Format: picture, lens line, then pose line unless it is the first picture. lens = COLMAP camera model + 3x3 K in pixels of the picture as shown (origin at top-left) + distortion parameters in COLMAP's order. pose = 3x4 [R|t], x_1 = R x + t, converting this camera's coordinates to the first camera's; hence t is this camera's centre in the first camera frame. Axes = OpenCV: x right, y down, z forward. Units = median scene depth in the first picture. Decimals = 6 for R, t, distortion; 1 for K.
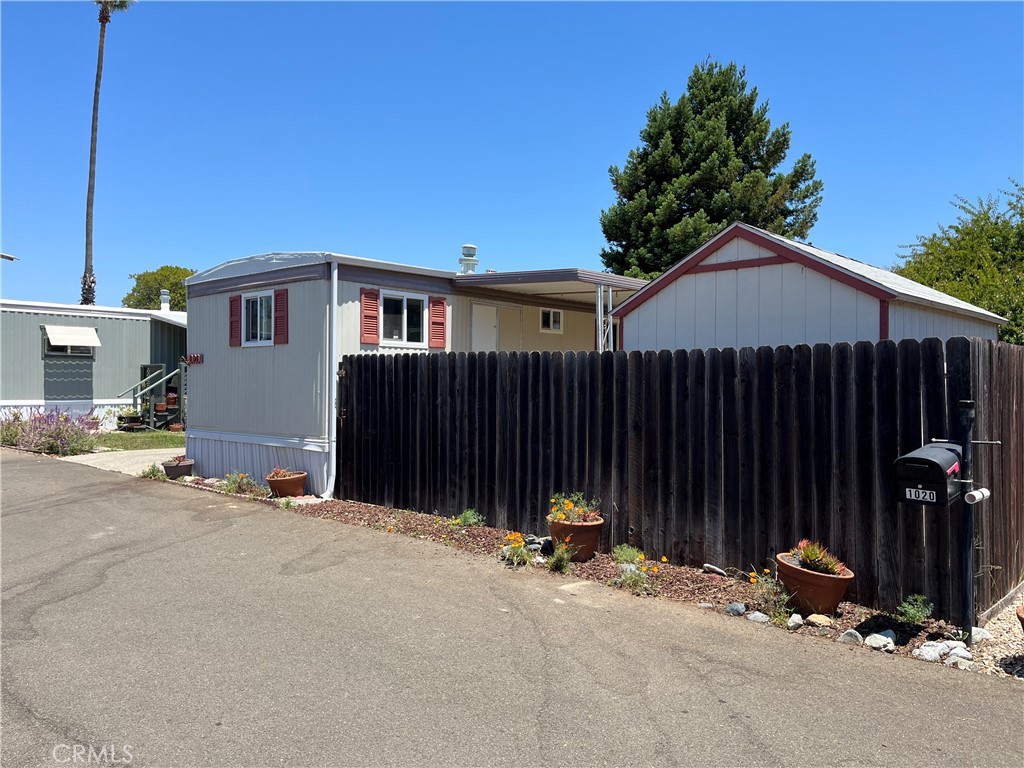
lens RADIAL K [[779.9, 0, 512.0], [0, 779.9, 384.0], [0, 0, 1]] dist [0.090842, -0.148007]
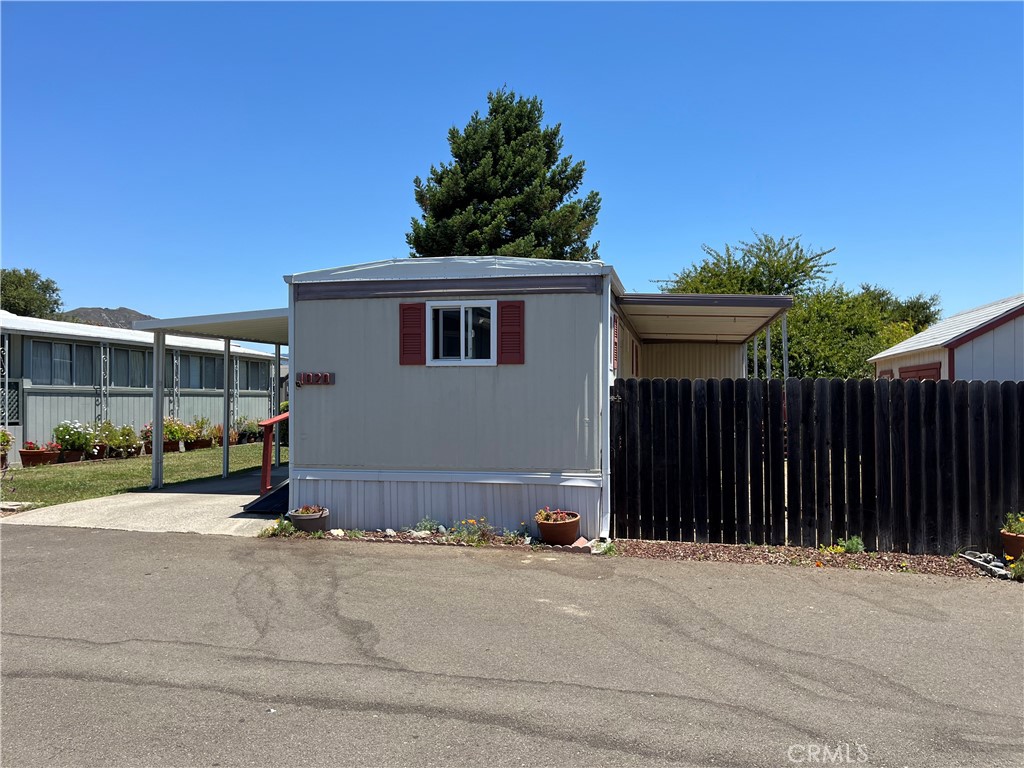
lens RADIAL K [[779.9, 0, 512.0], [0, 779.9, 384.0], [0, 0, 1]] dist [0.090842, -0.148007]
pose [[0.867200, 0.001364, 0.497959, -0.707575], [0.004510, 0.999934, -0.010594, -0.019666], [-0.497940, 0.011433, 0.867136, 0.255038]]
